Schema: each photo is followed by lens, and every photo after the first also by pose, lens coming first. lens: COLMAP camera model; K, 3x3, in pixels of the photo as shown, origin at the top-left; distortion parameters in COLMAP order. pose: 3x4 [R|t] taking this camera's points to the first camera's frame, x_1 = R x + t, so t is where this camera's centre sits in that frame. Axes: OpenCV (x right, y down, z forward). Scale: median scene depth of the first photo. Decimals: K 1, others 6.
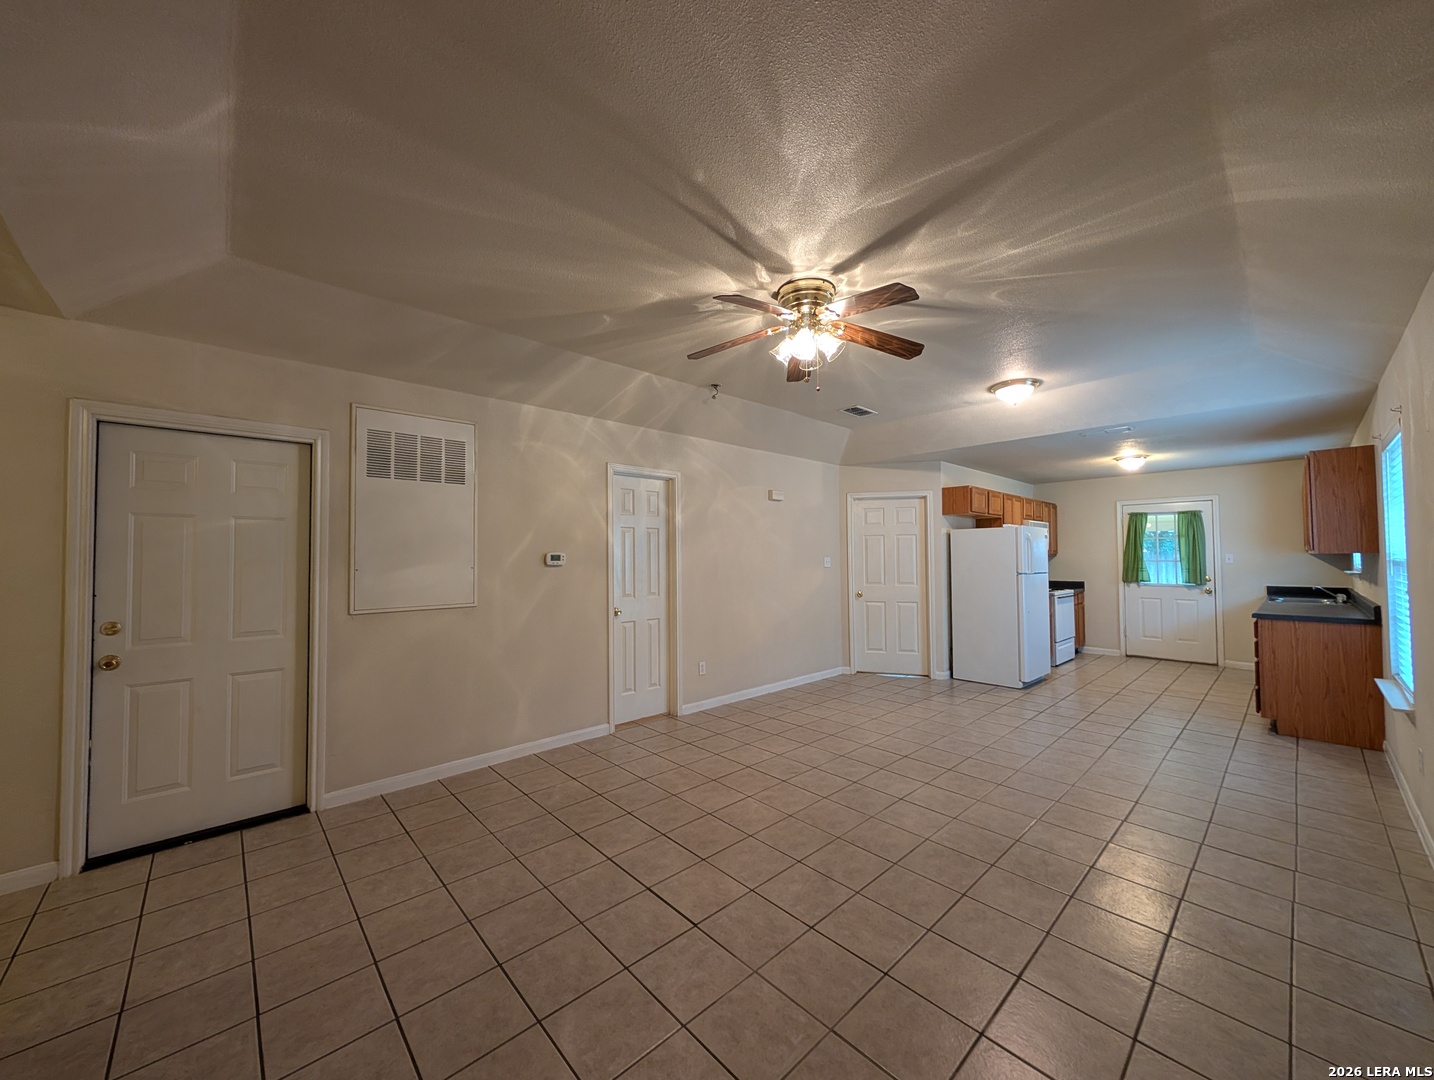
lens RADIAL K [[539.4, 0, 720.5], [0, 539.4, 539.9], [0, 0, 1]] dist [-0.001679, 0.000511]
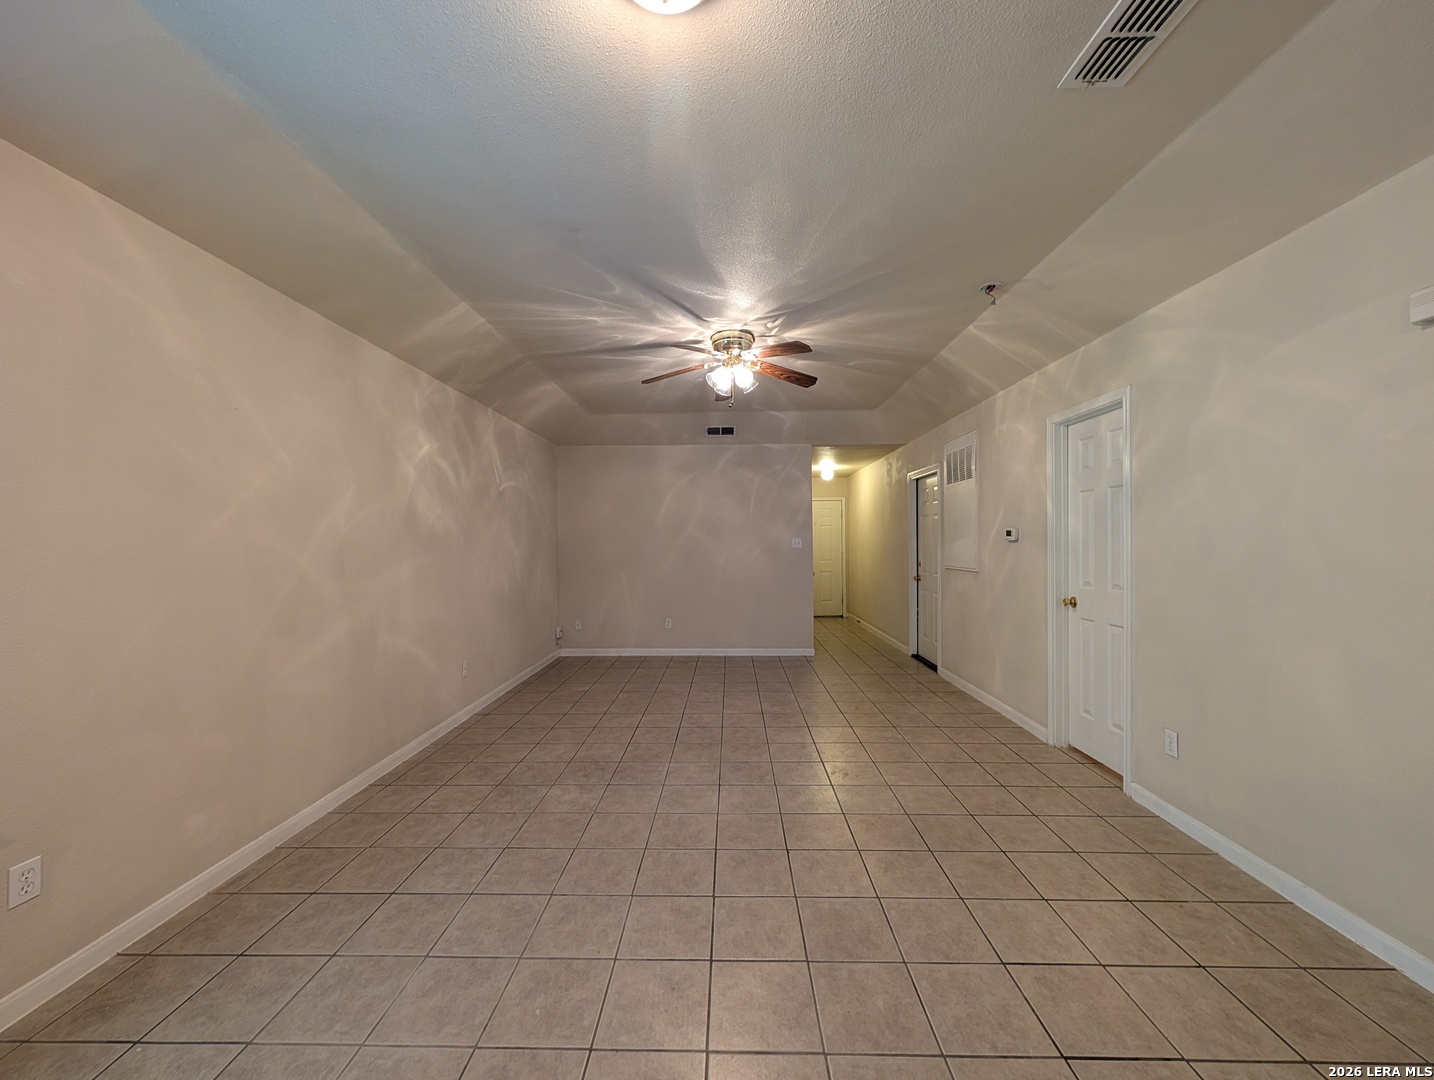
lens RADIAL K [[539.4, 0, 721.2], [0, 539.4, 541.5], [0, 0, 1]] dist [-0.001679, 0.000511]
pose [[-0.693698, 0.008674, -0.720214, 0.808976], [0.029991, 0.999408, -0.016850, 0.049925], [0.719642, -0.033288, -0.693547, 1.332766]]
